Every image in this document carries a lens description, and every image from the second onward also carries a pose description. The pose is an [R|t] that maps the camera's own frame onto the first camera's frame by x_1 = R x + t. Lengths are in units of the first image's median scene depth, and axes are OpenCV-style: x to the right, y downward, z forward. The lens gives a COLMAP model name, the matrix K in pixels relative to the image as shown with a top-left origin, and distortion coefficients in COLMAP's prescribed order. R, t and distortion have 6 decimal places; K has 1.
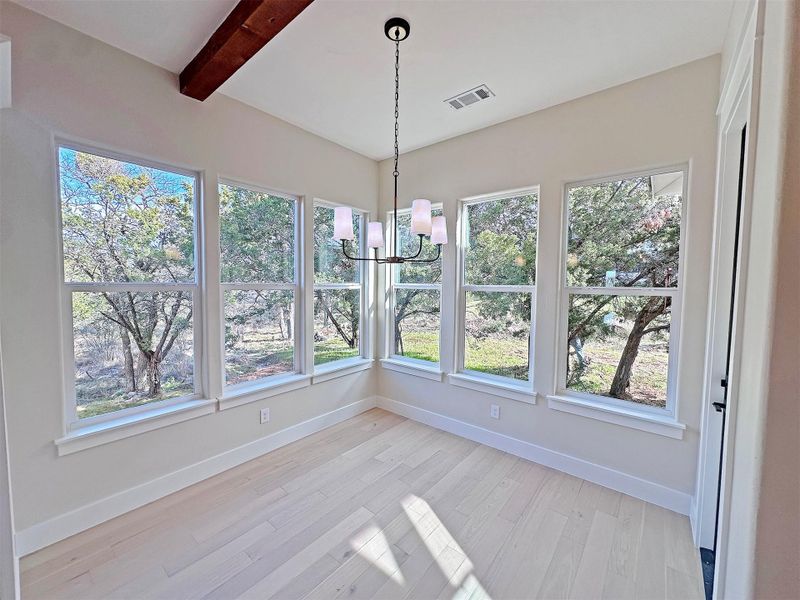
lens RADIAL K [[320.8, 0, 400.0], [0, 320.8, 300.0], [0, 0, 1]] dist [-0.001644, 0.000244]
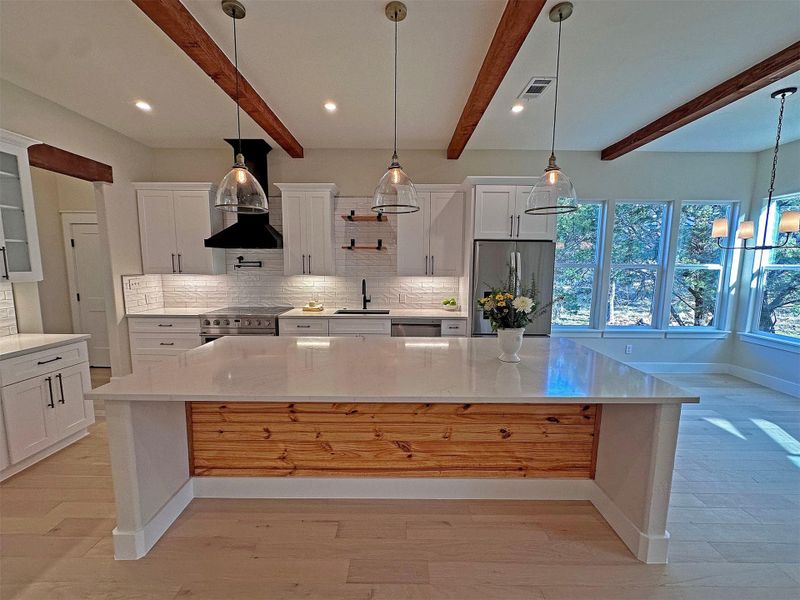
lens RADIAL K [[320.8, 0, 400.0], [0, 320.8, 300.0], [0, 0, 1]] dist [-0.001644, 0.000244]
pose [[0.634885, 0.082428, -0.768197, 0.039418], [-0.043218, 0.996525, 0.071210, 0.044473], [0.771397, -0.012011, 0.636241, -0.648499]]
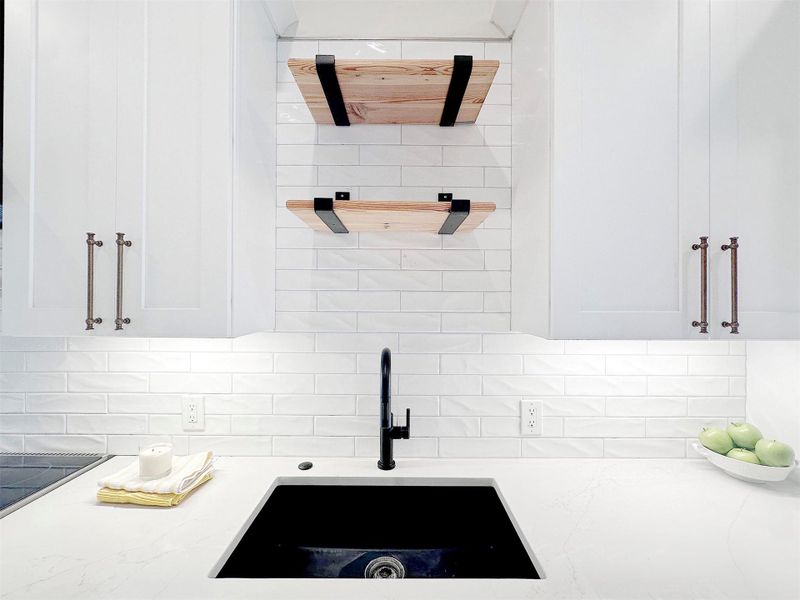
lens RADIAL K [[320.8, 0, 400.0], [0, 320.8, 300.0], [0, 0, 1]] dist [-0.001644, 0.000244]
pose [[0.635335, -0.016167, -0.772068, -0.685354], [-0.037262, 0.997974, -0.051560, 0.031639], [0.771337, 0.061527, 0.633446, -0.198601]]
